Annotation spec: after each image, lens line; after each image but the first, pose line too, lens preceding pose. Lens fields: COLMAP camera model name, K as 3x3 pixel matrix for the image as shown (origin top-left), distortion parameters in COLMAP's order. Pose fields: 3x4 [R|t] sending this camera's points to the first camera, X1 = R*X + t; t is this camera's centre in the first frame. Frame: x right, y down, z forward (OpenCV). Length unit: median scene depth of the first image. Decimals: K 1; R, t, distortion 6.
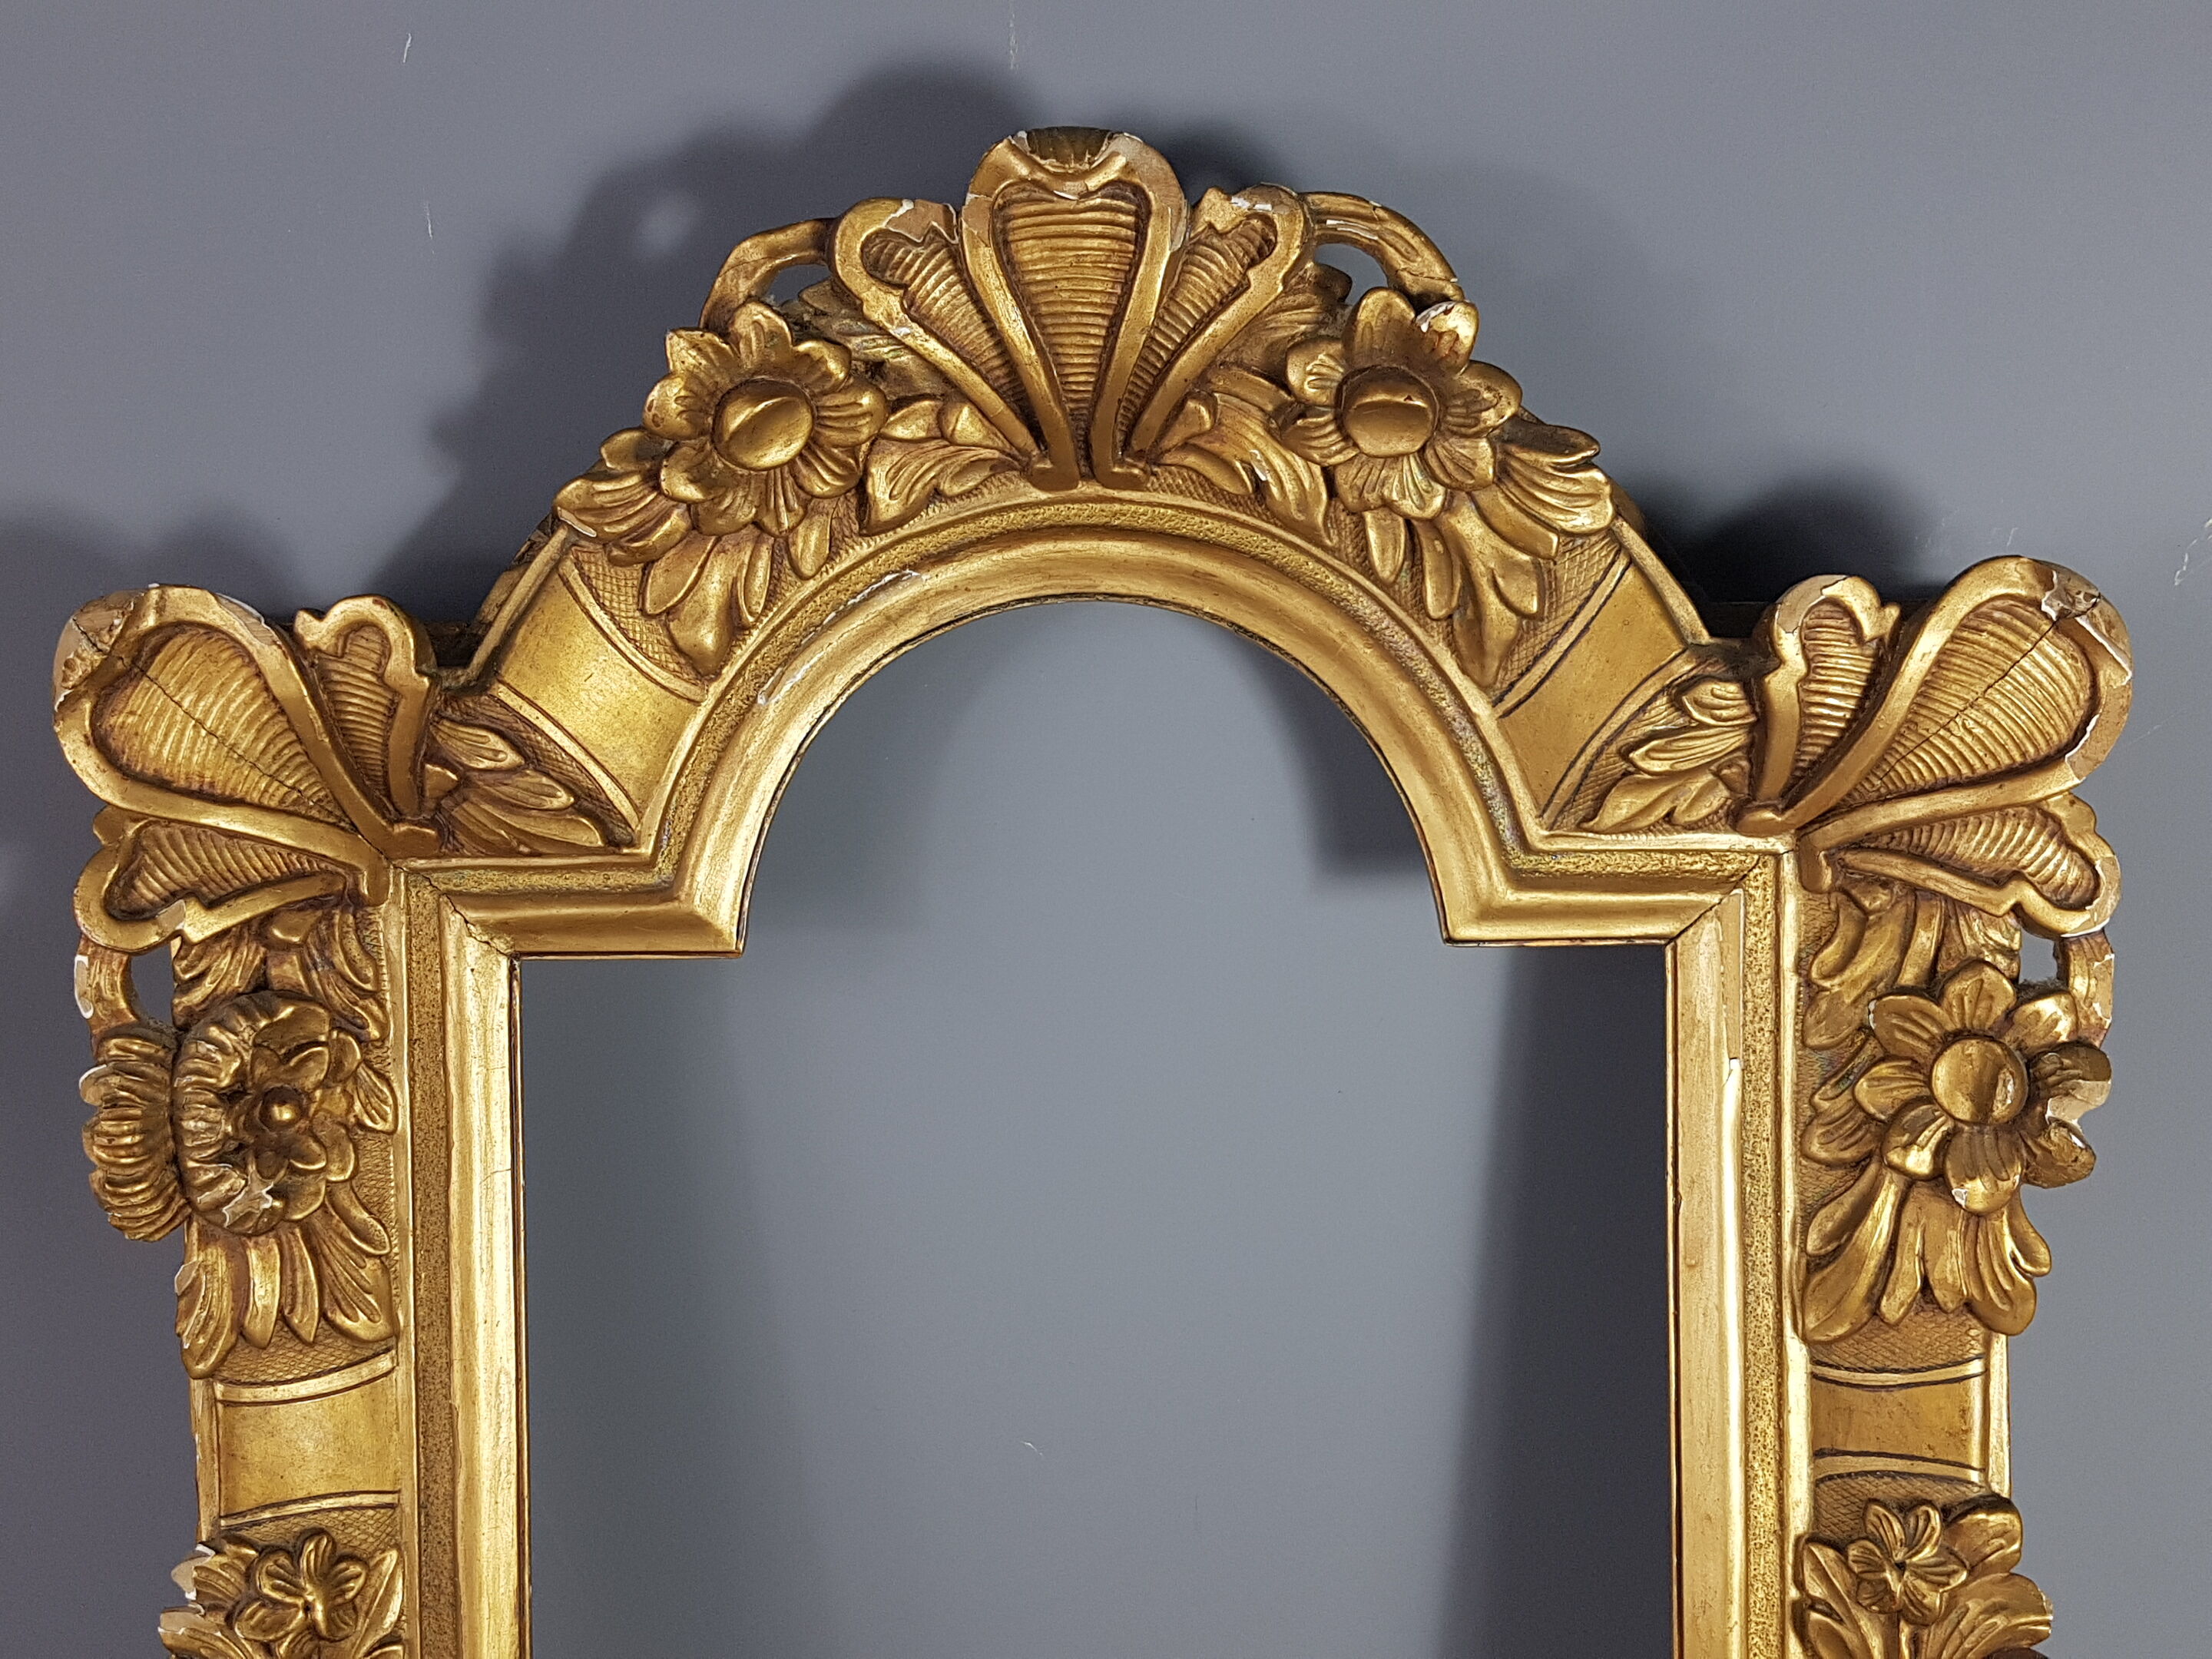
lens RADIAL K [[2342.0, 0, 1055.6], [0, 2342.0, 884.1], [0, 0, 1]] dist [0.295219, -0.656556]
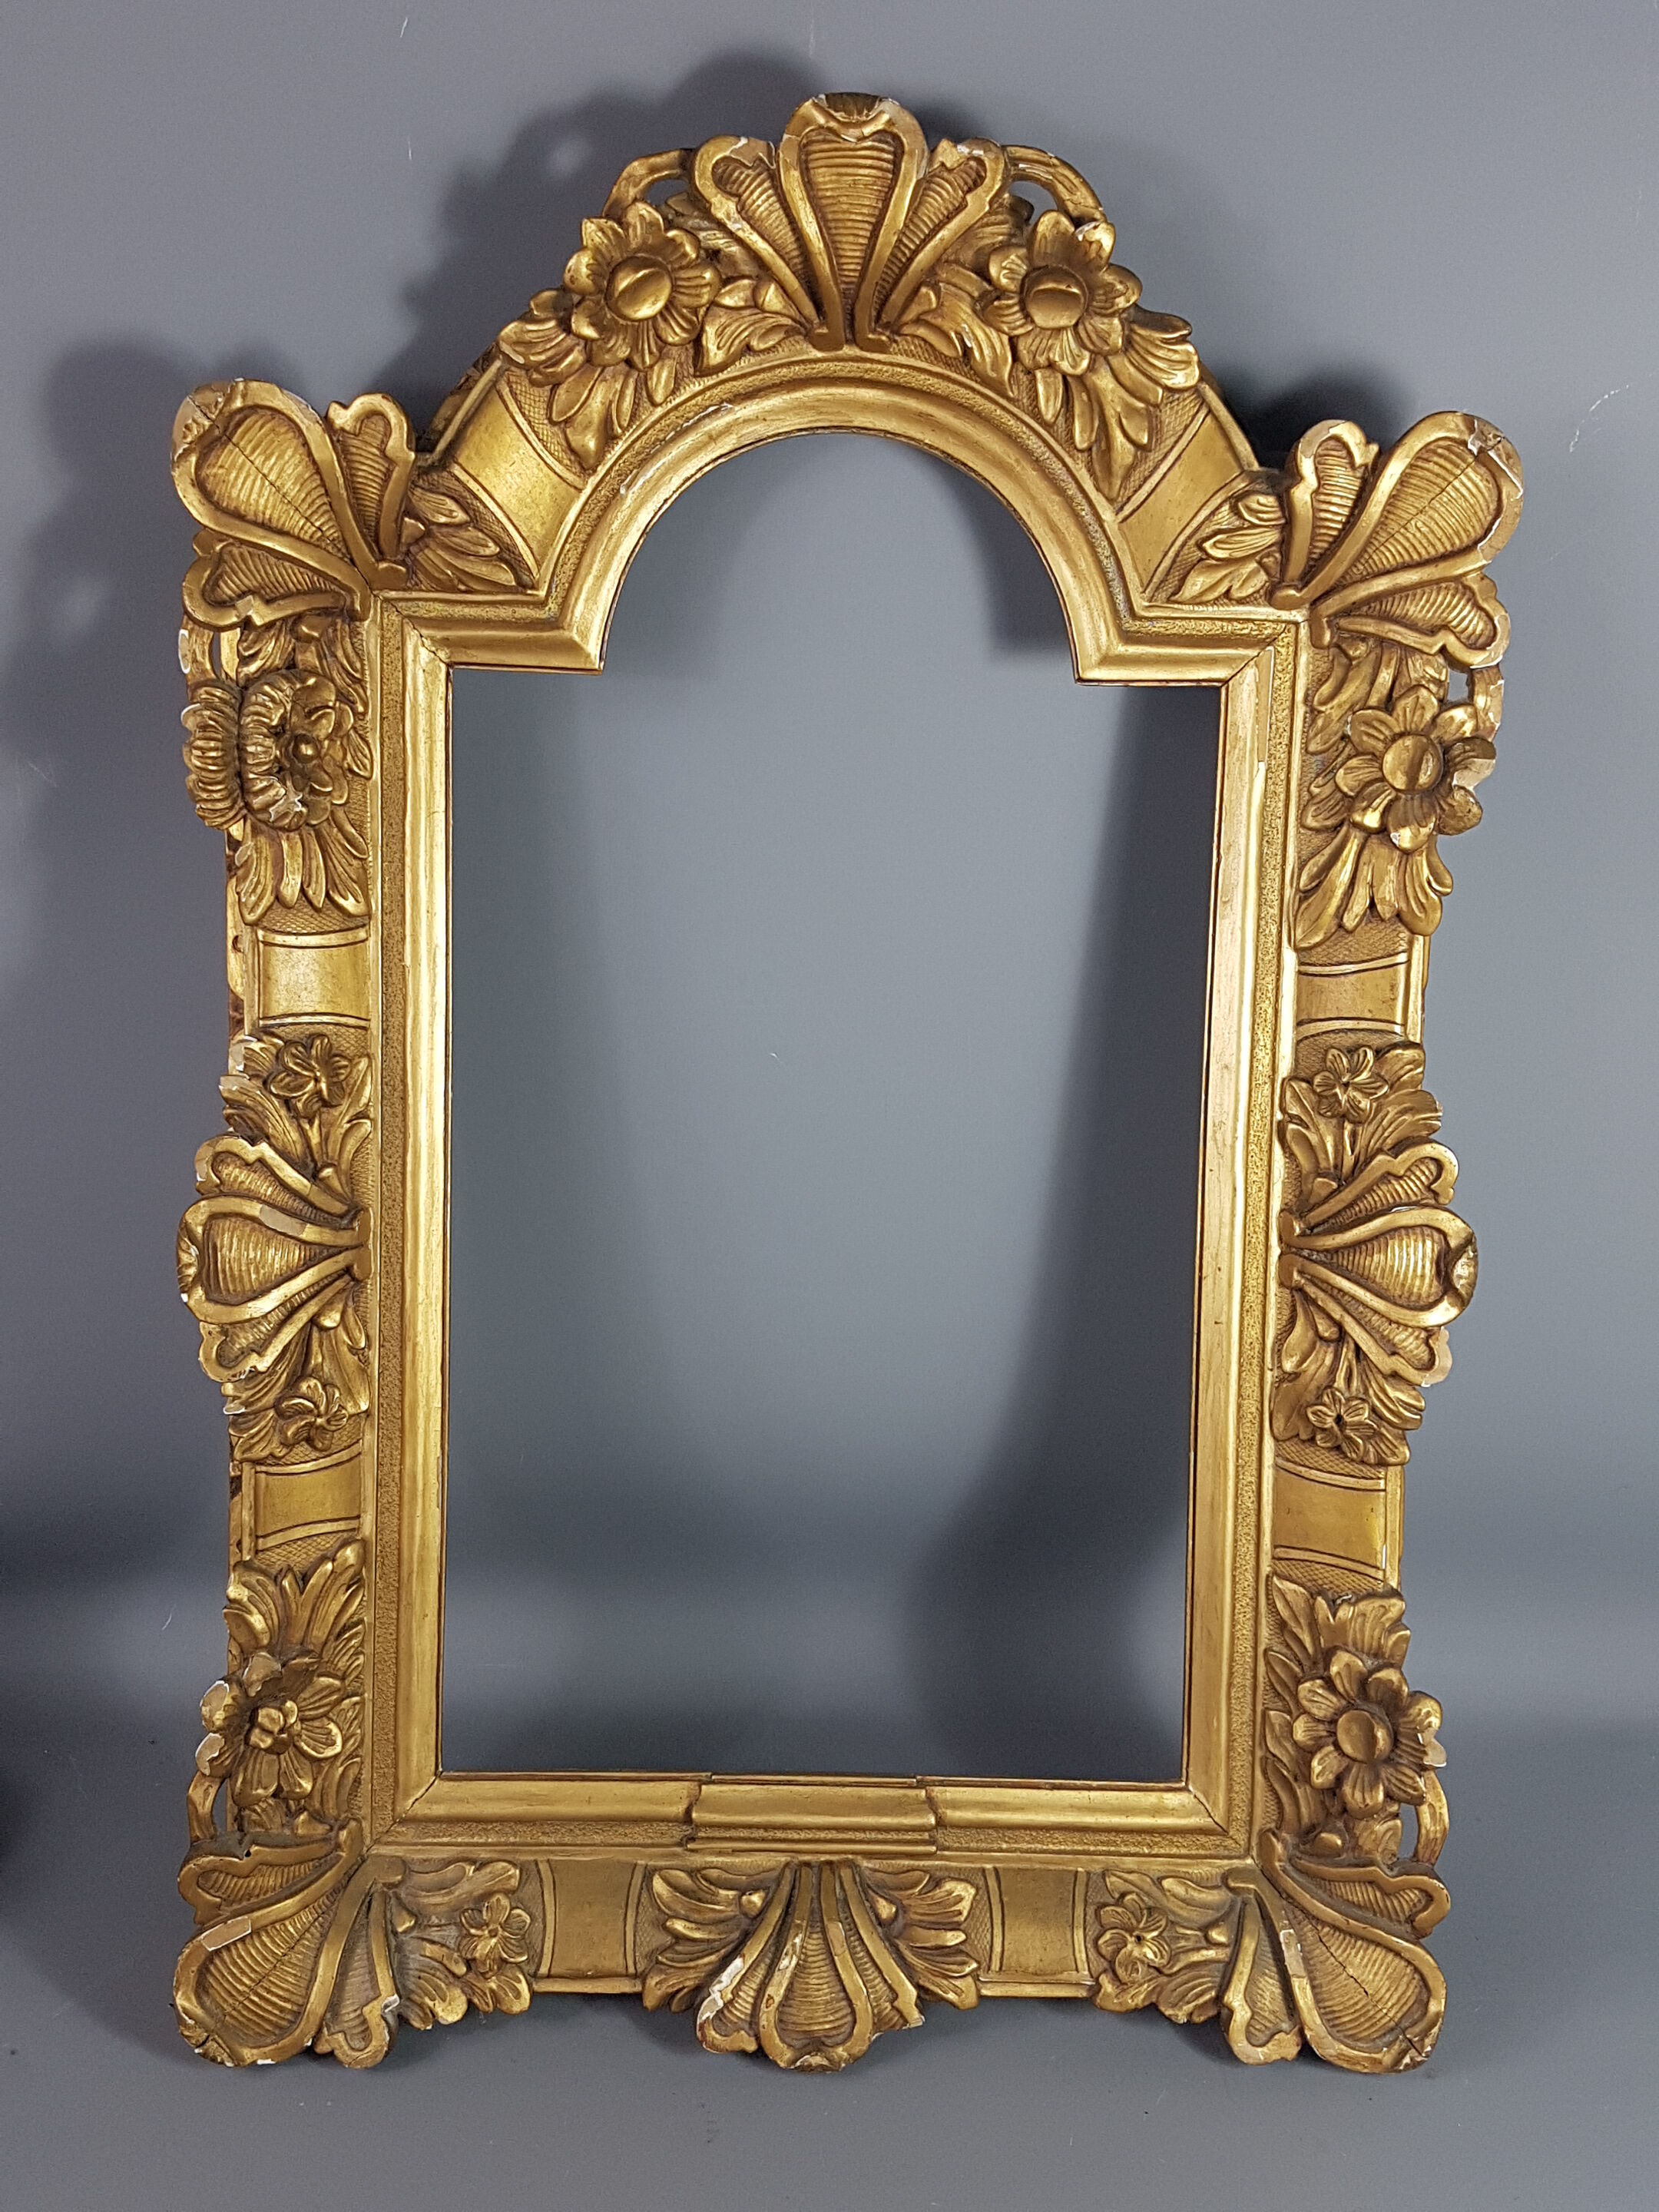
lens RADIAL K [[2342.0, 0, 774.4], [0, 2342.0, 1092.0], [0, 0, 1]] dist [0.295219, -0.656556]
pose [[0.998902, 0.032581, 0.033662, -0.069268], [-0.034063, 0.998431, 0.044436, 0.231848], [-0.032161, -0.045534, 0.998445, -0.515656]]
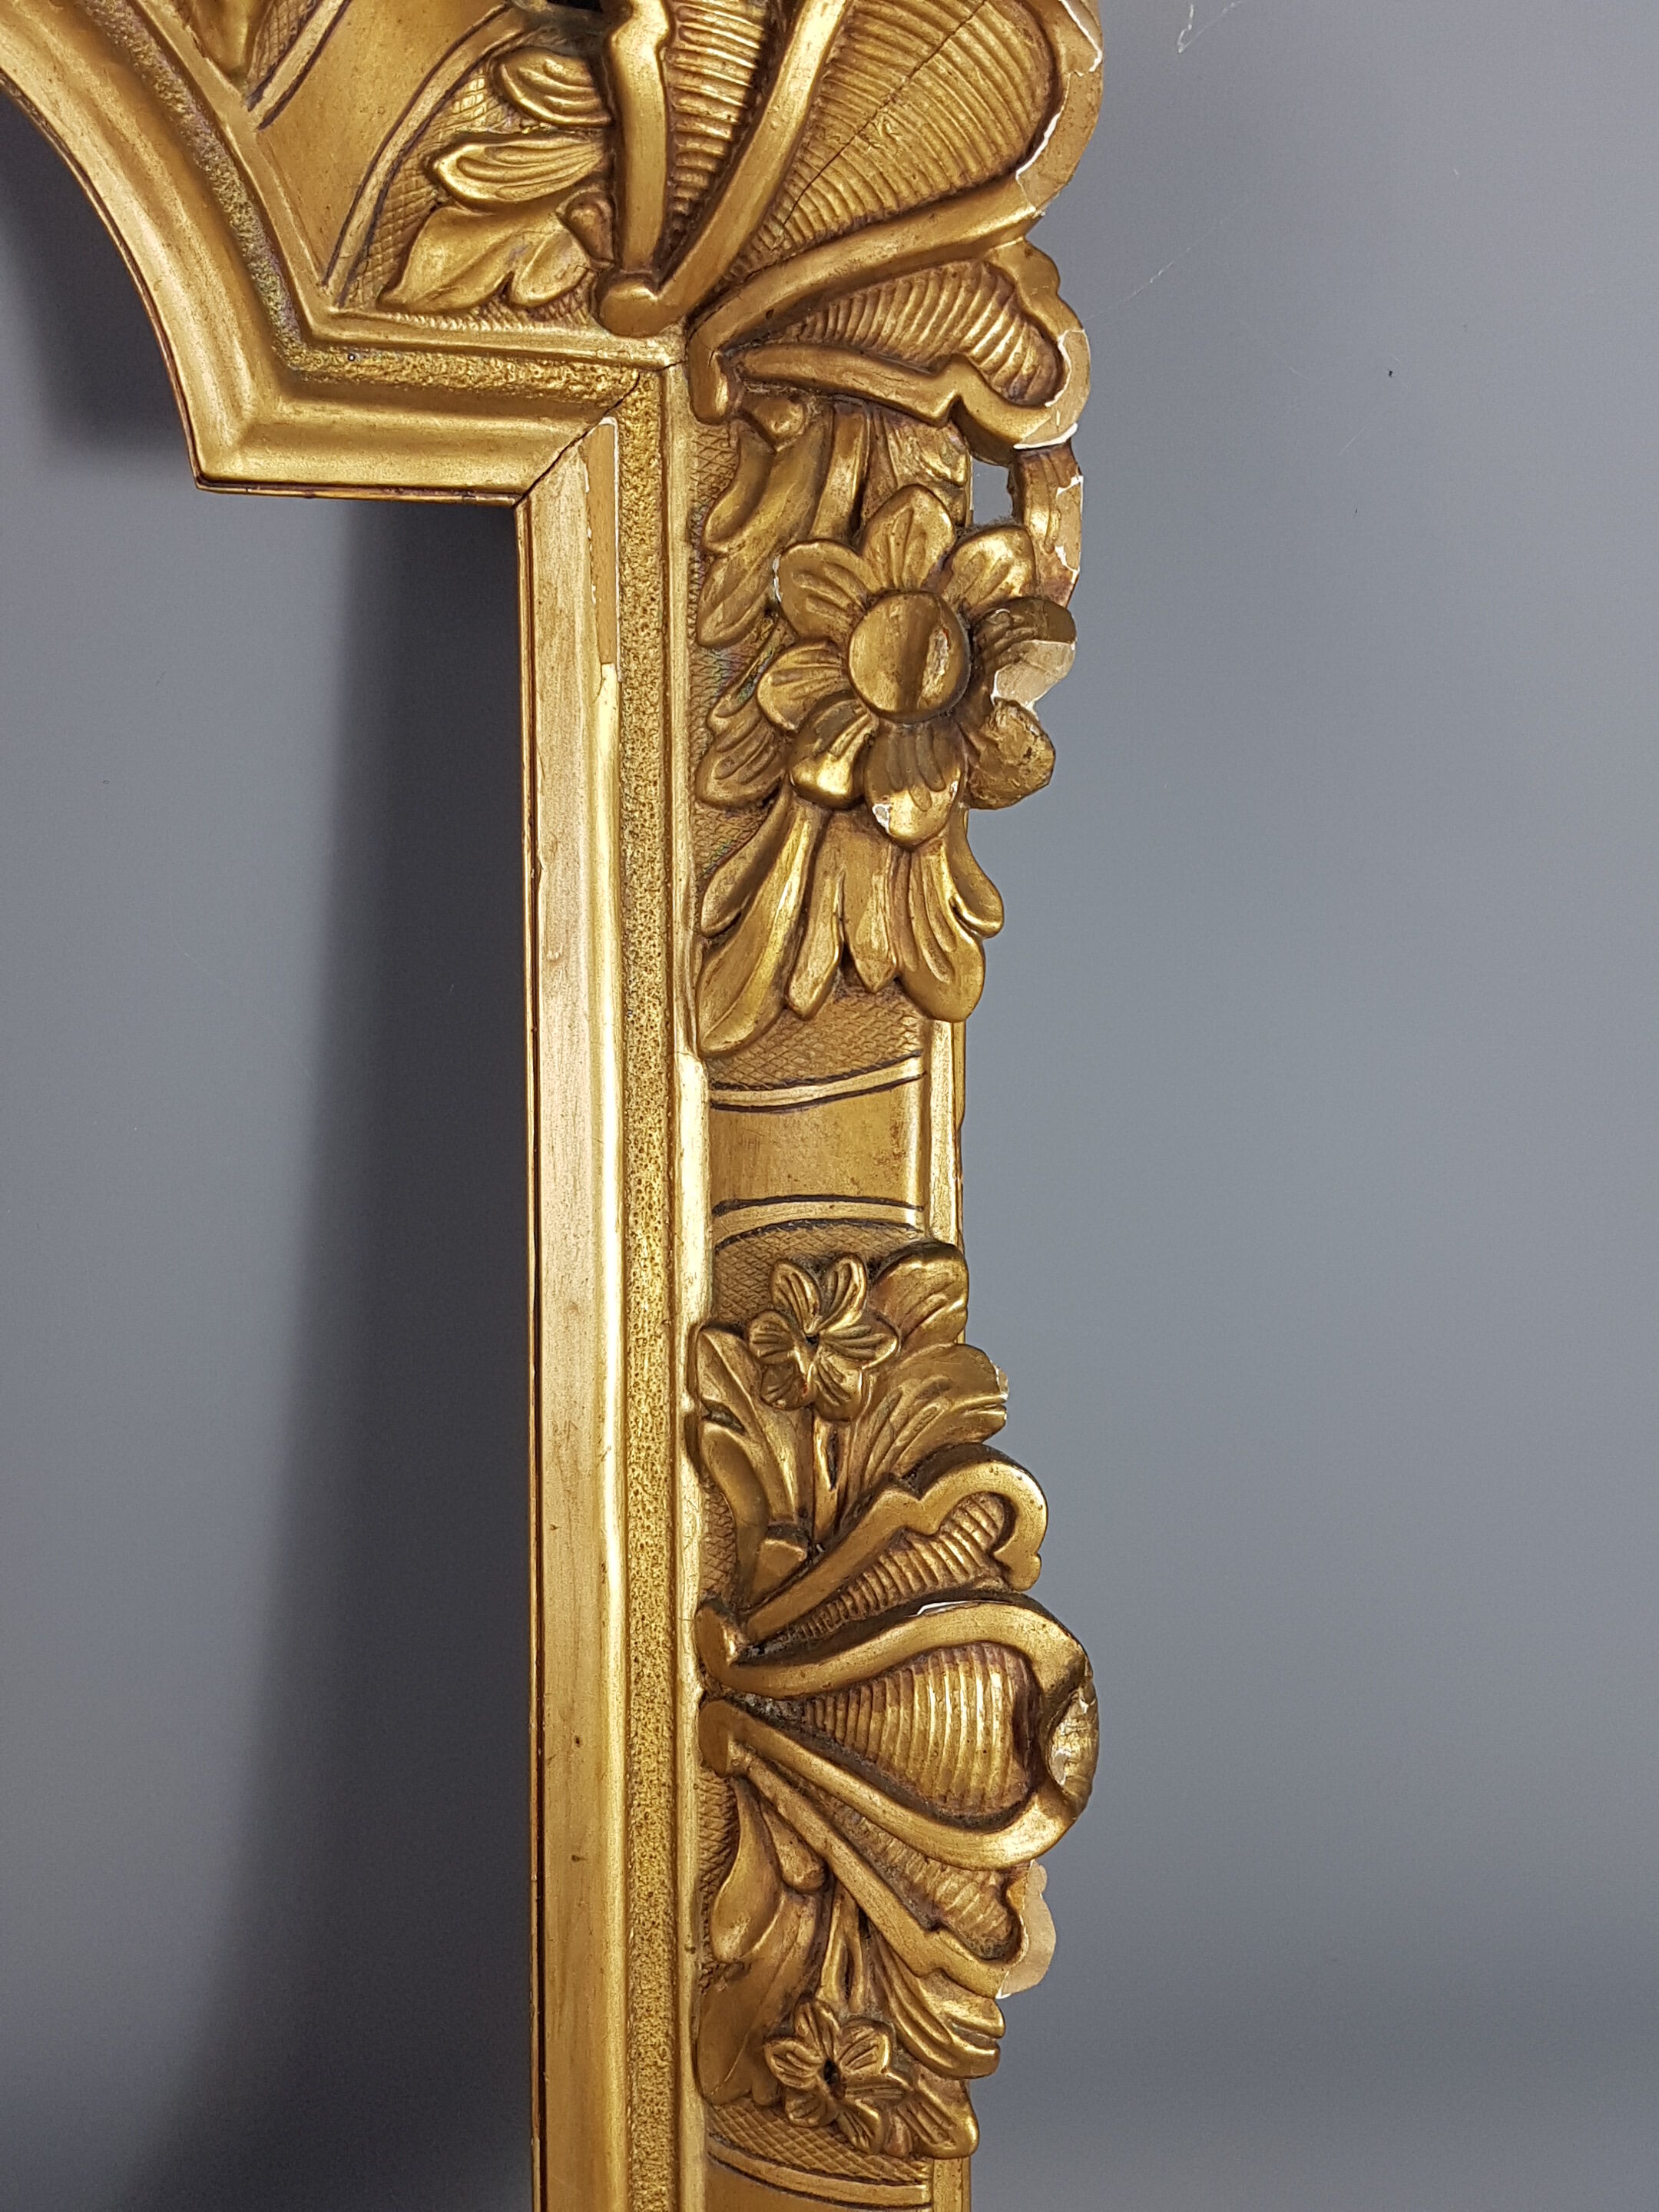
lens RADIAL K [[2342.0, 0, 774.4], [0, 2342.0, 1092.0], [0, 0, 1]] dist [0.295219, -0.656556]
pose [[0.977469, -0.003280, 0.211054, 0.188196], [0.003682, 0.999992, -0.001512, 0.208305], [-0.211047, 0.002255, 0.977473, 0.306153]]
